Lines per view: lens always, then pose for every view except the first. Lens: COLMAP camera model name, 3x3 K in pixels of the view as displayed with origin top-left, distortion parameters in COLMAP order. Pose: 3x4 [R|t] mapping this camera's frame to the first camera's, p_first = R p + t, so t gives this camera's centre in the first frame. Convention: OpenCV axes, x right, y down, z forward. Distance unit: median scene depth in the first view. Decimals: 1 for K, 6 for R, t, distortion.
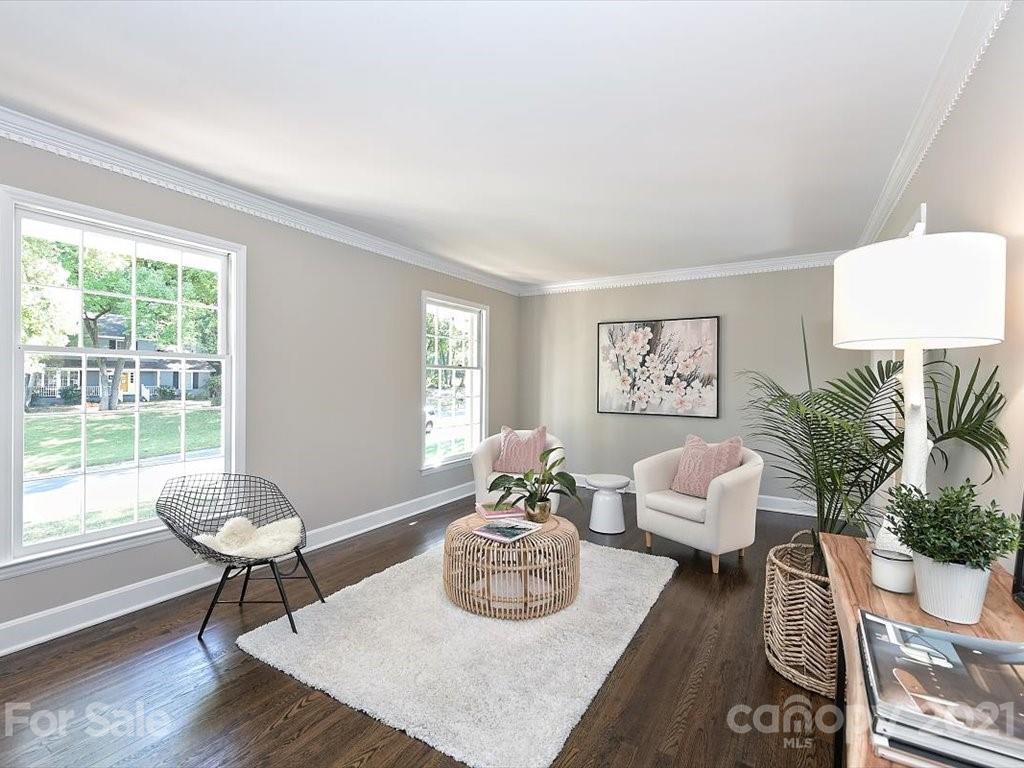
lens RADIAL K [[488.4, 0, 512.0], [0, 488.4, 384.0], [0, 0, 1]] dist [0.002063, 0.000233]
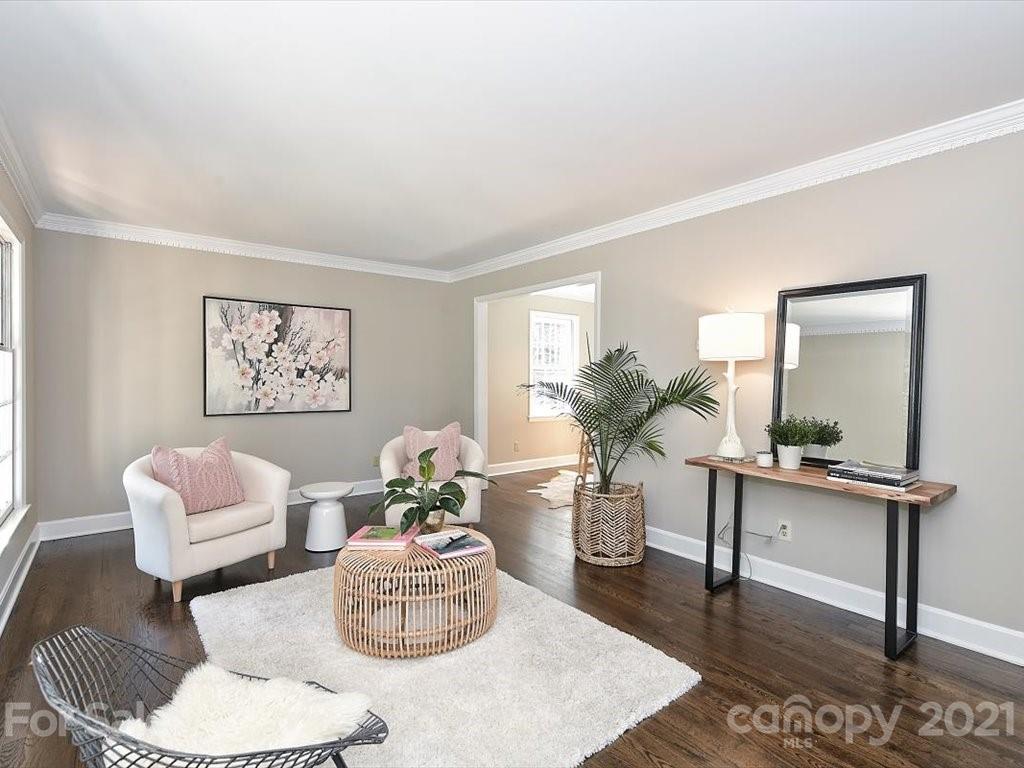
lens RADIAL K [[529.5, 0, 512.0], [0, 529.5, 384.0], [0, 0, 1]] dist [0.000365, -0.000290]
pose [[0.348514, -0.018723, 0.937117, -0.447627], [0.002658, 0.999816, 0.018986, -0.005124], [-0.937300, -0.004126, 0.348499, 0.292270]]
